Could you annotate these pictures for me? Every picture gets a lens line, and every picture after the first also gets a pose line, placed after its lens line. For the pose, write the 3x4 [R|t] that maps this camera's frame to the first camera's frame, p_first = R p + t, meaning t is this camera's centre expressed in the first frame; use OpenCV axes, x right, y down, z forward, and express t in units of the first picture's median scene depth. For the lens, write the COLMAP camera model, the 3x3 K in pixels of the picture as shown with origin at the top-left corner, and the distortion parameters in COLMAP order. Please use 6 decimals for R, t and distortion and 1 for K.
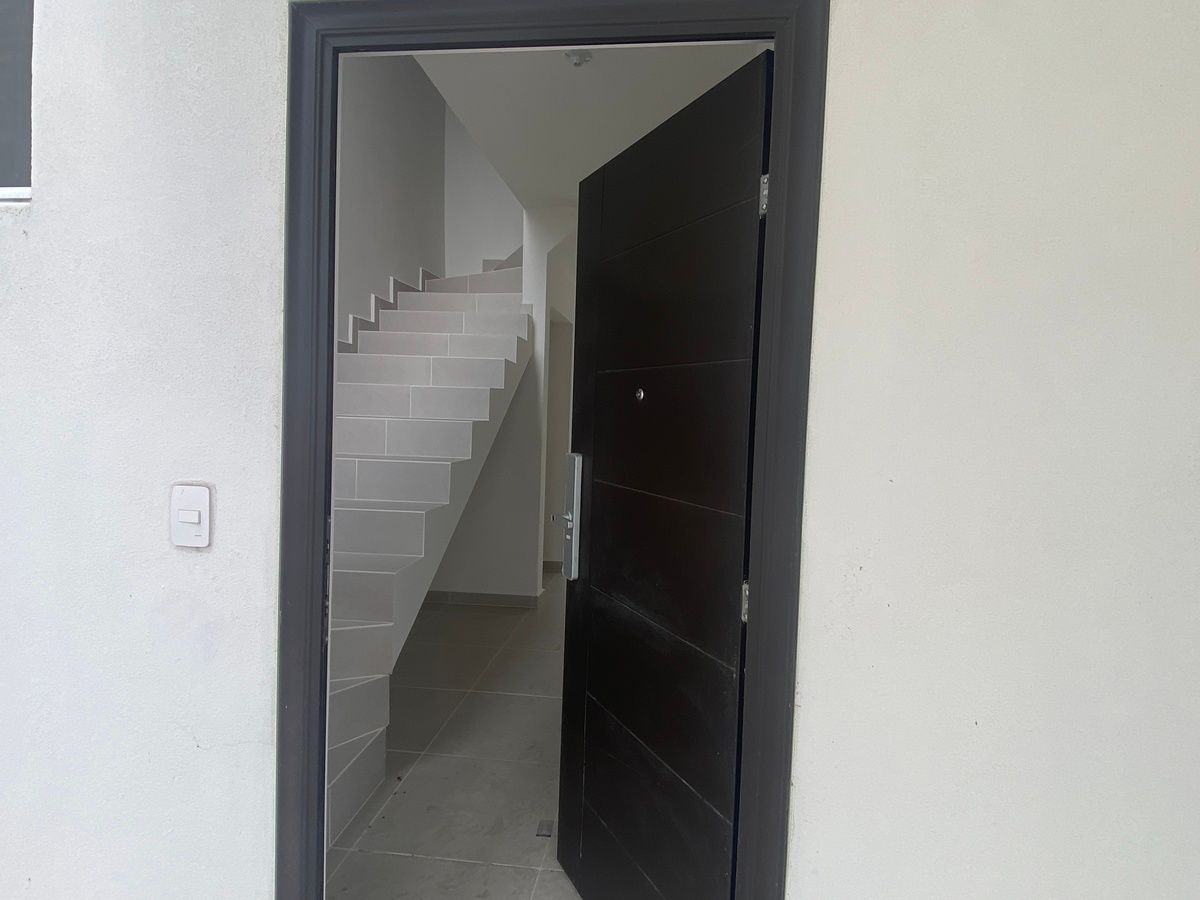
lens RADIAL K [[666.2, 0, 607.3], [0, 666.2, 445.4], [0, 0, 1]] dist [0.033395, -0.032677]
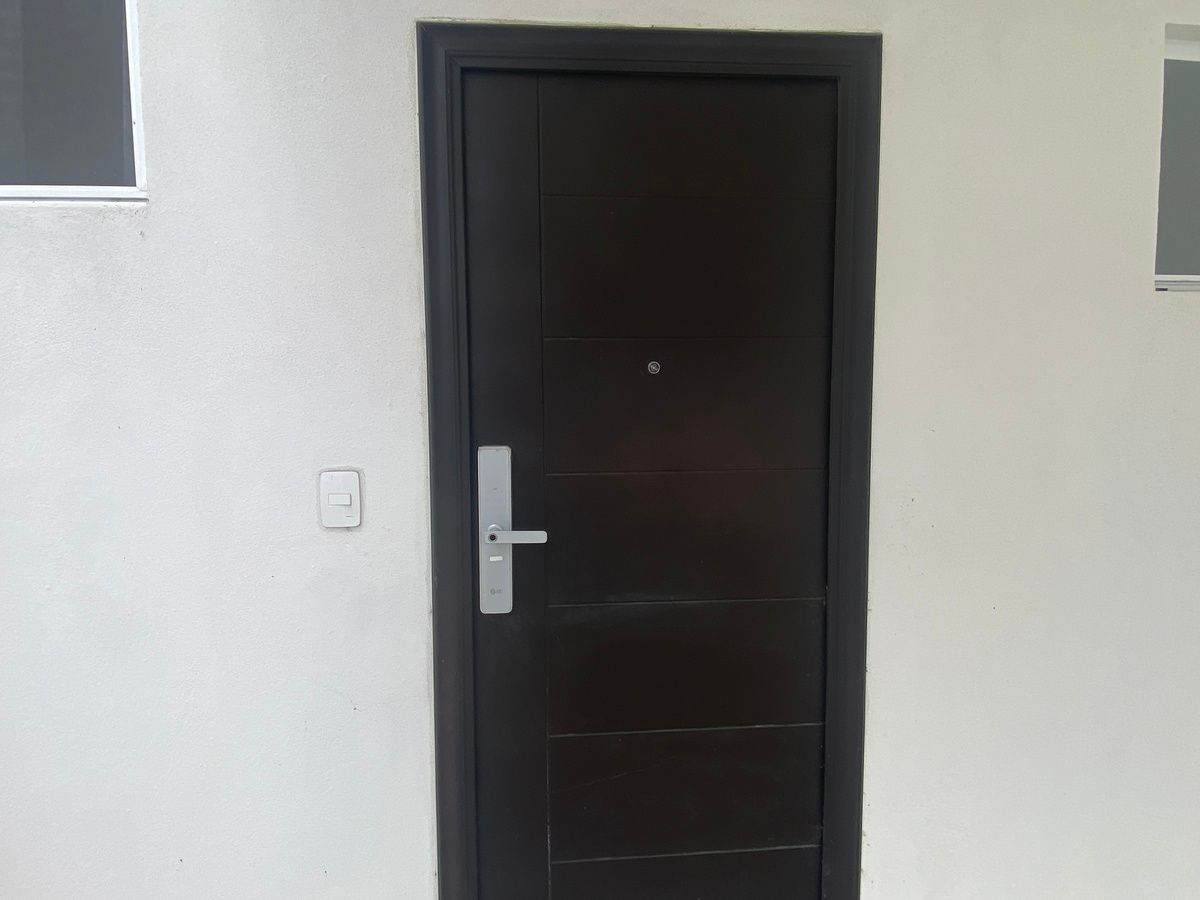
lens RADIAL K [[666.2, 0, 607.3], [0, 666.2, 445.4], [0, 0, 1]] dist [0.033395, -0.032677]
pose [[0.980838, -0.057838, 0.186043, -0.391981], [0.050934, 0.997832, 0.041682, -0.004870], [-0.188051, -0.031408, 0.981657, -0.142077]]
